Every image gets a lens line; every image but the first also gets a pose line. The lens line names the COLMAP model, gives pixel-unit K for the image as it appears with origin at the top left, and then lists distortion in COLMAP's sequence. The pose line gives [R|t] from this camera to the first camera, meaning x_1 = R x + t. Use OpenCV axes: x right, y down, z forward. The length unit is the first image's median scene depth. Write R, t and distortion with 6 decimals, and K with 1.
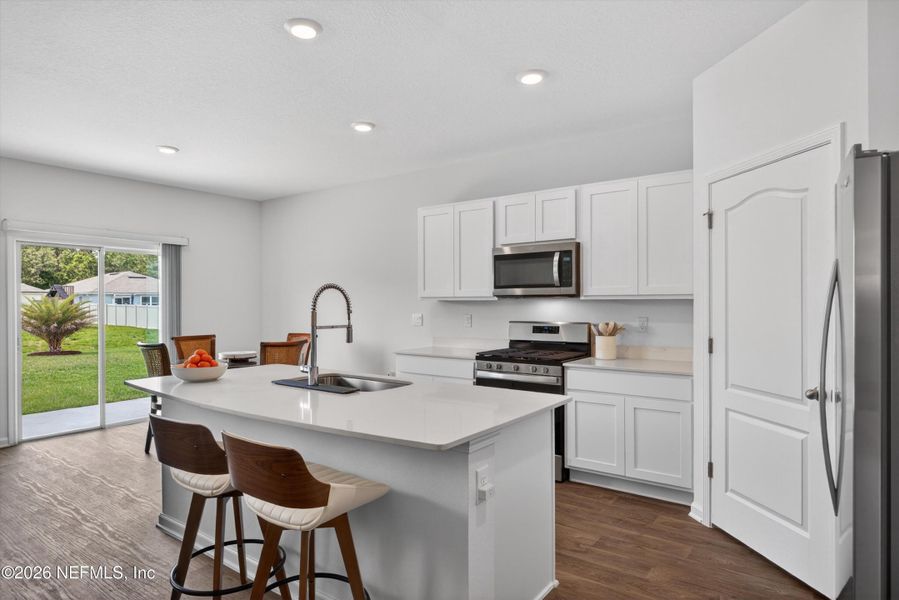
lens RADIAL K [[522.9, 0, 447.9], [0, 522.9, 311.4], [0, 0, 1]] dist [0.002171, 0.000532]
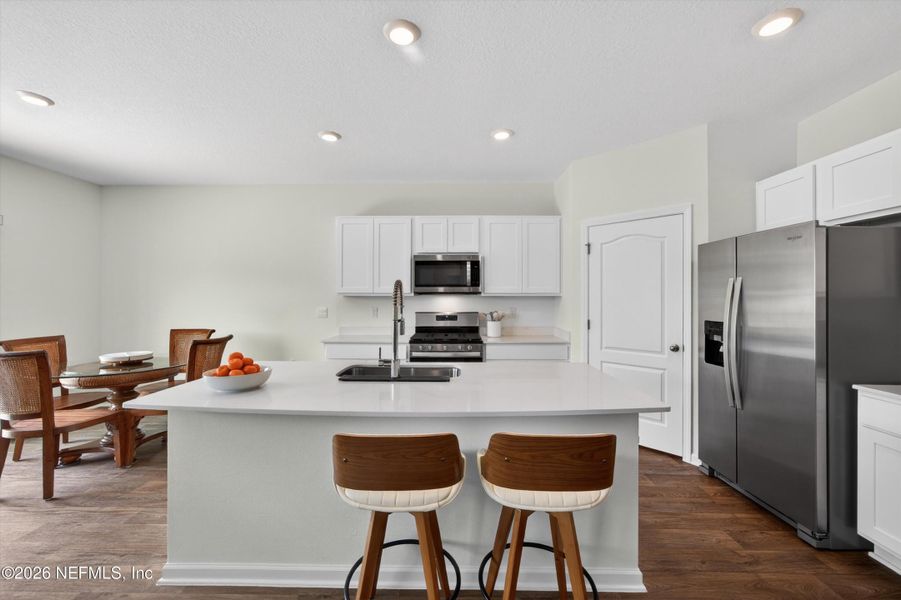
lens RADIAL K [[371.7, 0, 450.5], [0, 371.7, 300.0], [0, 0, 1]] dist [-0.004148, 0.000033]
pose [[0.810662, -0.000062, 0.585514, -0.404723], [0.006570, 0.999938, -0.008991, -0.003103], [-0.585477, 0.011136, 0.810612, 0.228175]]
